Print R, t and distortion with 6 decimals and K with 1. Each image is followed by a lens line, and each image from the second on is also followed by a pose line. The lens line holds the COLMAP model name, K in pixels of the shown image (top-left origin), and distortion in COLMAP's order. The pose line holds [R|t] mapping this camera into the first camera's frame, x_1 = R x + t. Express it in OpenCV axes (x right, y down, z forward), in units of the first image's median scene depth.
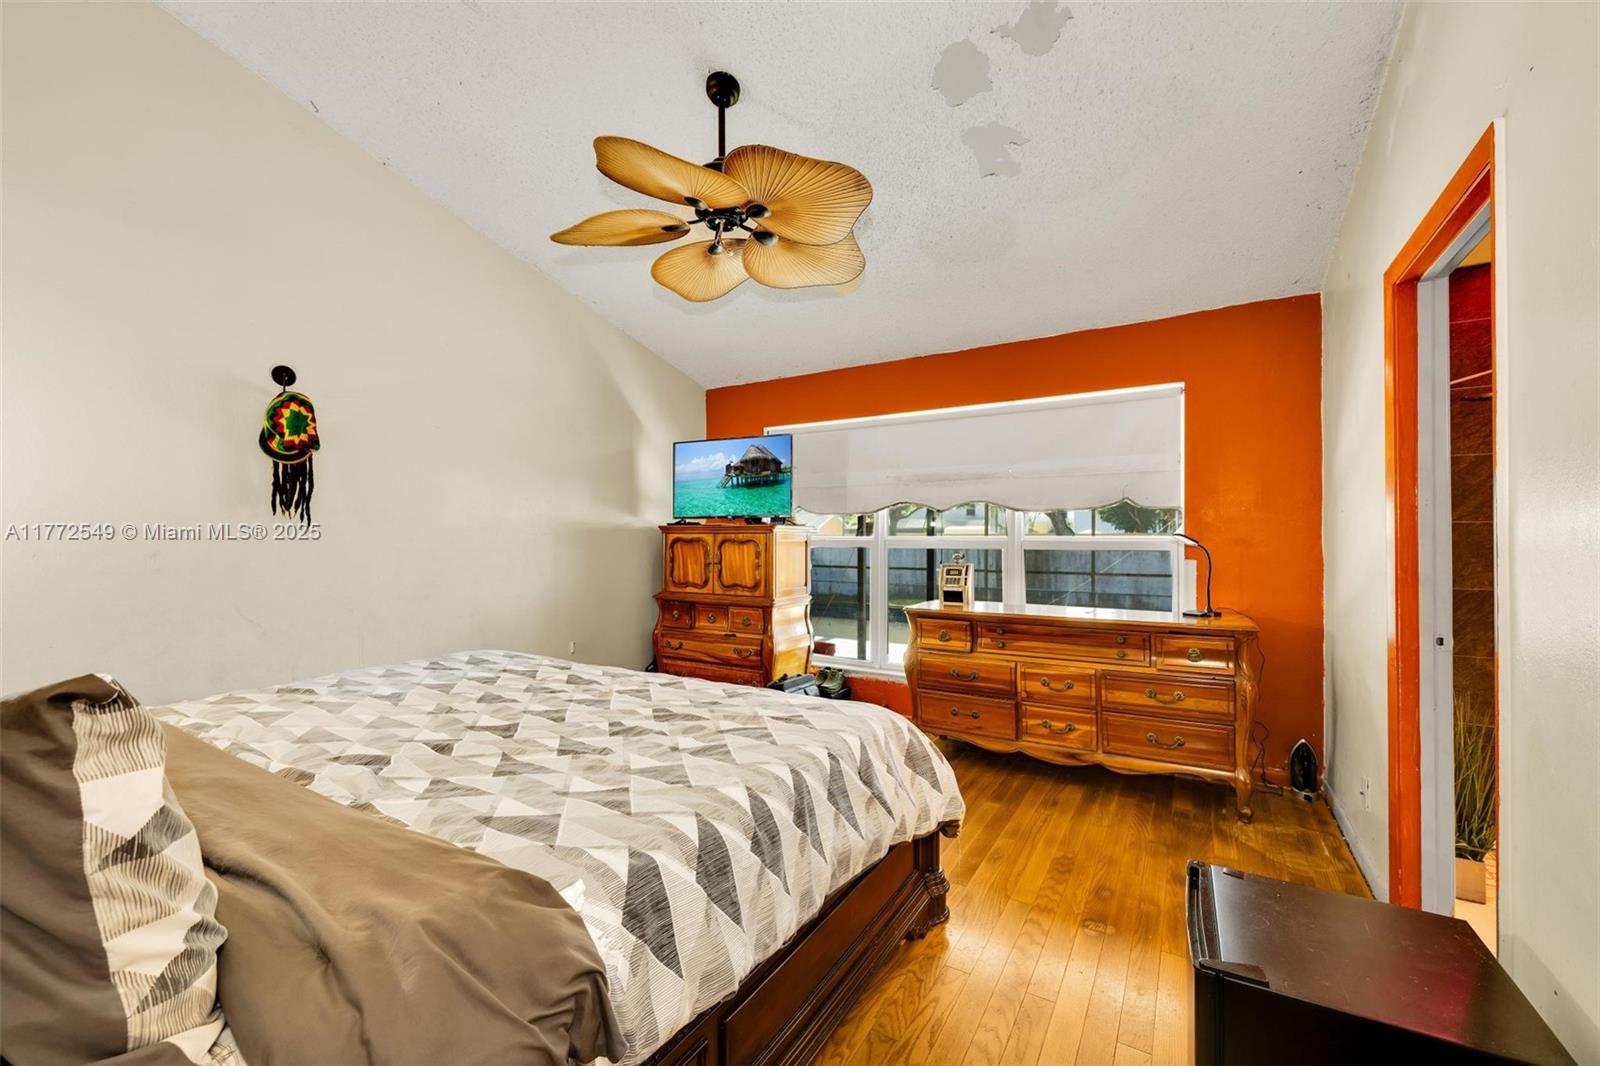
lens RADIAL K [[616.1, 0, 839.7], [0, 616.1, 536.6], [0, 0, 1]] dist [-0.000379, -0.000016]
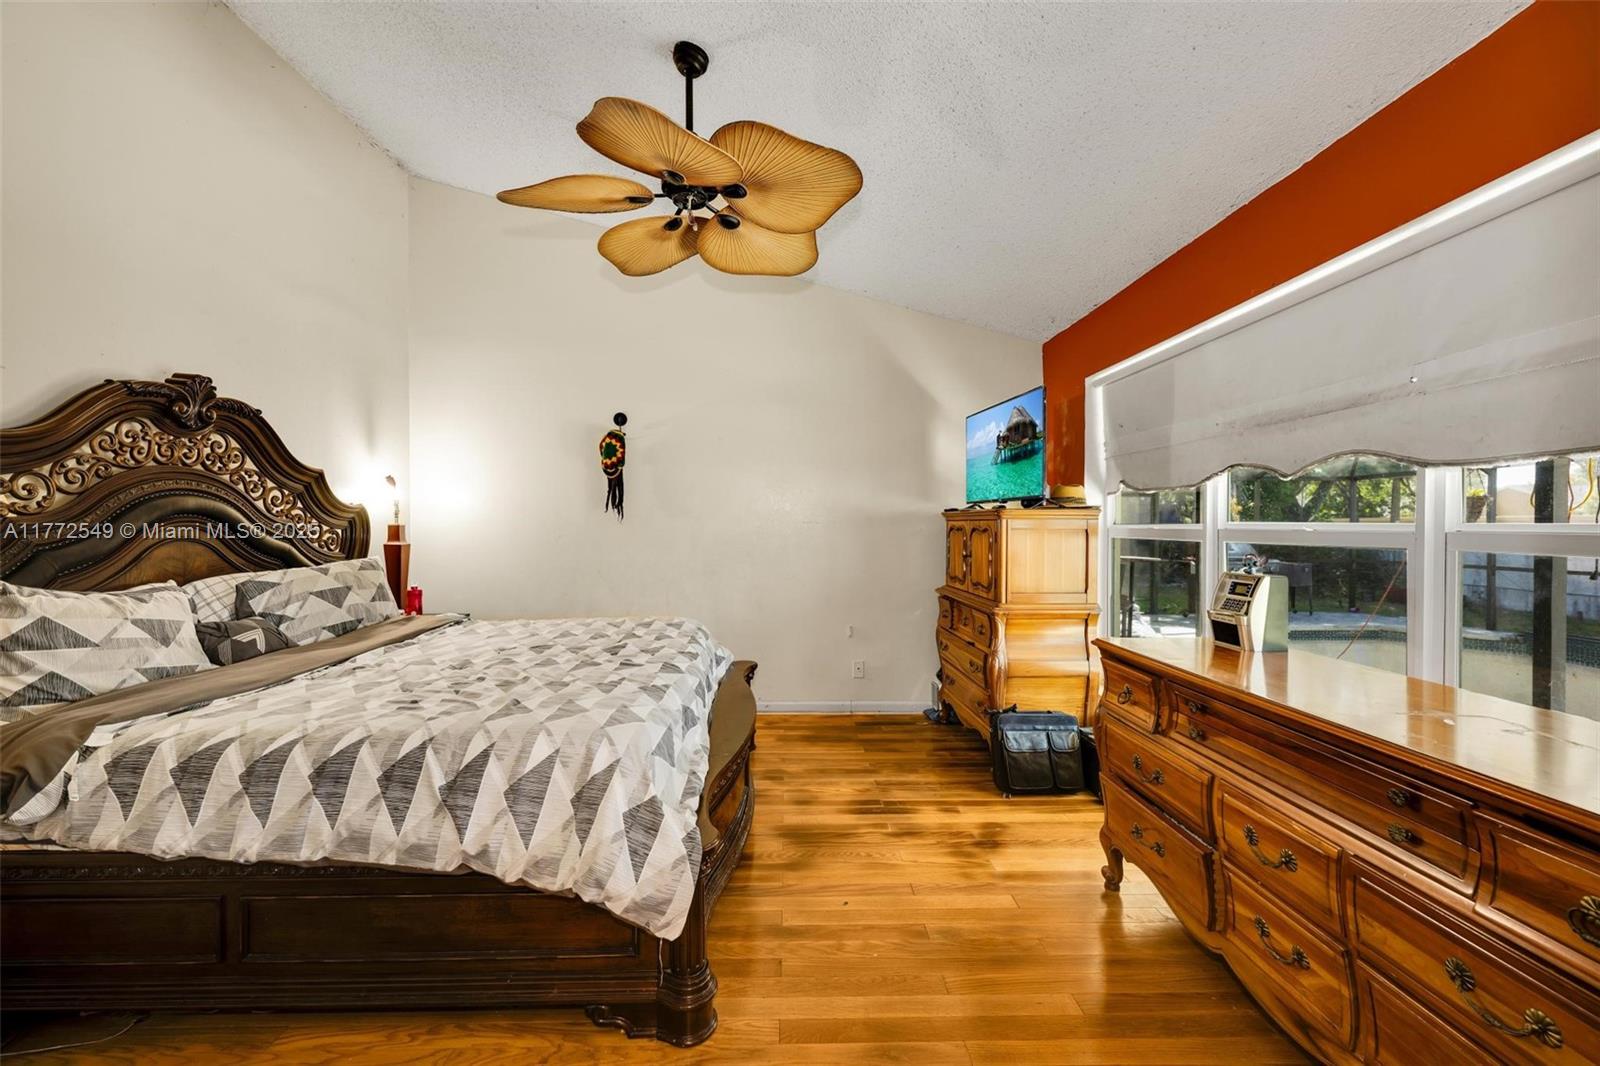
lens RADIAL K [[647.5, 0, 792.7], [0, 647.5, 528.5], [0, 0, 1]] dist [-0.001473, -0.000002]
pose [[0.524082, 0.003470, -0.851661, 0.422038], [0.006055, 0.999951, 0.007800, -0.002125], [0.851647, -0.009244, 0.524035, 0.331741]]
